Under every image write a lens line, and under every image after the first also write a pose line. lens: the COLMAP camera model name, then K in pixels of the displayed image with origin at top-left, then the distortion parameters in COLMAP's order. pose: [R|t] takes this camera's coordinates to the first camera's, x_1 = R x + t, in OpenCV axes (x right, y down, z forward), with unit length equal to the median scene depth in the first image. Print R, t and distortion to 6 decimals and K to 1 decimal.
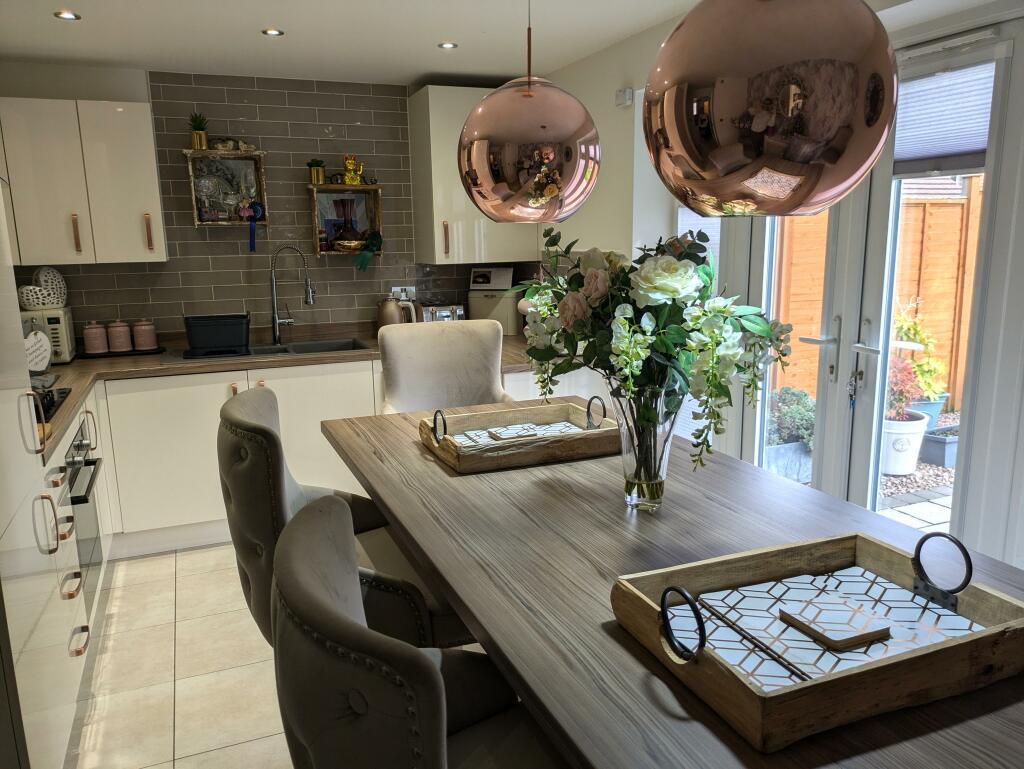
lens RADIAL K [[773.3, 0, 512.0], [0, 773.3, 384.5], [0, 0, 1]] dist [0.089031, -0.098865]
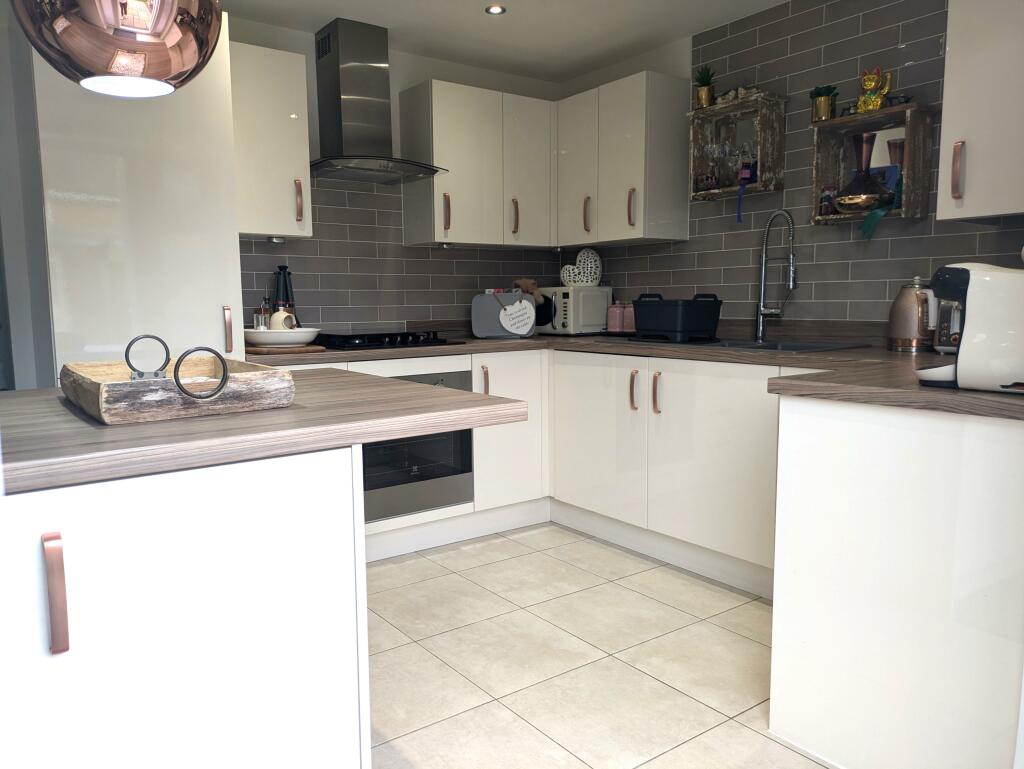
lens RADIAL K [[775.5, 0, 512.0], [0, 775.5, 384.5], [0, 0, 1]] dist [0.093876, -0.128752]
pose [[0.234078, 0.121114, -0.964644, 0.465102], [-0.177360, 0.980880, 0.080115, -0.031204], [0.955903, 0.152336, 0.251083, 0.661211]]
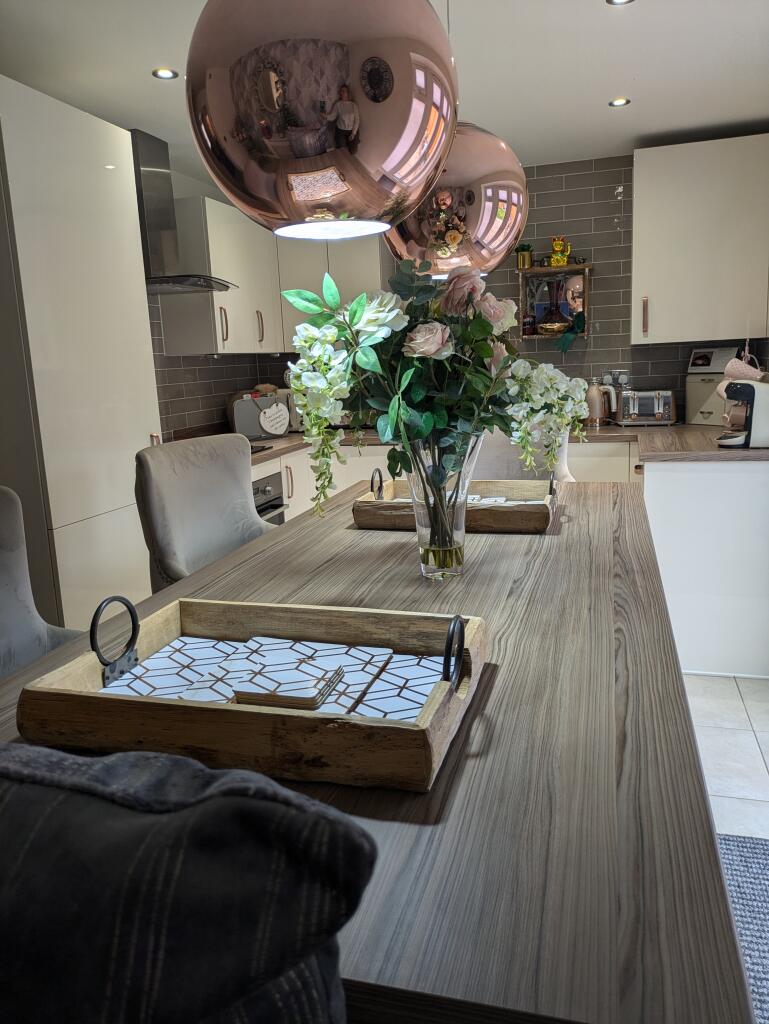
lens RADIAL K [[773.3, 0, 403.0], [0, 773.3, 498.1], [0, 0, 1]] dist [0.089031, -0.098865]
pose [[0.789347, 0.095827, -0.606422, 0.309439], [-0.088456, 0.995189, 0.042120, 0.014318], [0.607541, 0.020394, 0.794026, 0.113526]]
